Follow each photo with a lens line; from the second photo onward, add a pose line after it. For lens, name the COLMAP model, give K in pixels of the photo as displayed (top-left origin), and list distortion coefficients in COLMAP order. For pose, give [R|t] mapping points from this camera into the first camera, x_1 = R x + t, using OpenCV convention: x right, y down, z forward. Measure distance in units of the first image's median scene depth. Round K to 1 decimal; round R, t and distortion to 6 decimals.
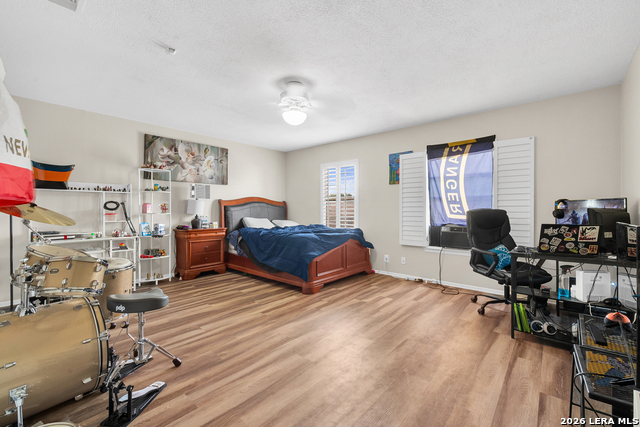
lens RADIAL K [[267.0, 0, 322.0], [0, 267.0, 209.0], [0, 0, 1]] dist [-0.001664, -0.000308]
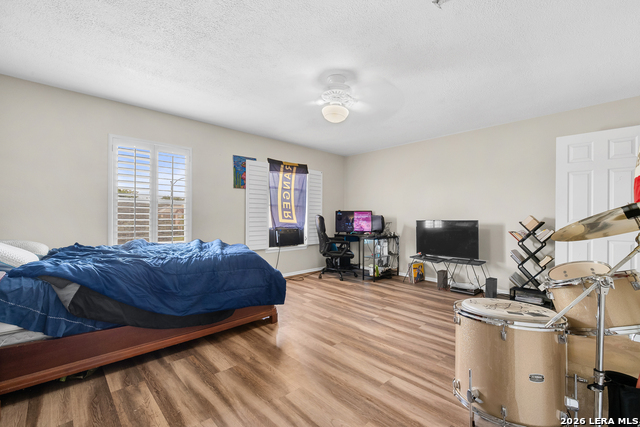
lens RADIAL K [[276.7, 0, 320.8], [0, 276.7, 204.9], [0, 0, 1]] dist [-0.001546, -0.000717]
pose [[0.092249, 0.041483, 0.994871, -0.795491], [-0.008325, 0.999129, -0.040889, 0.005484], [-0.995701, -0.004510, 0.092514, 0.721935]]
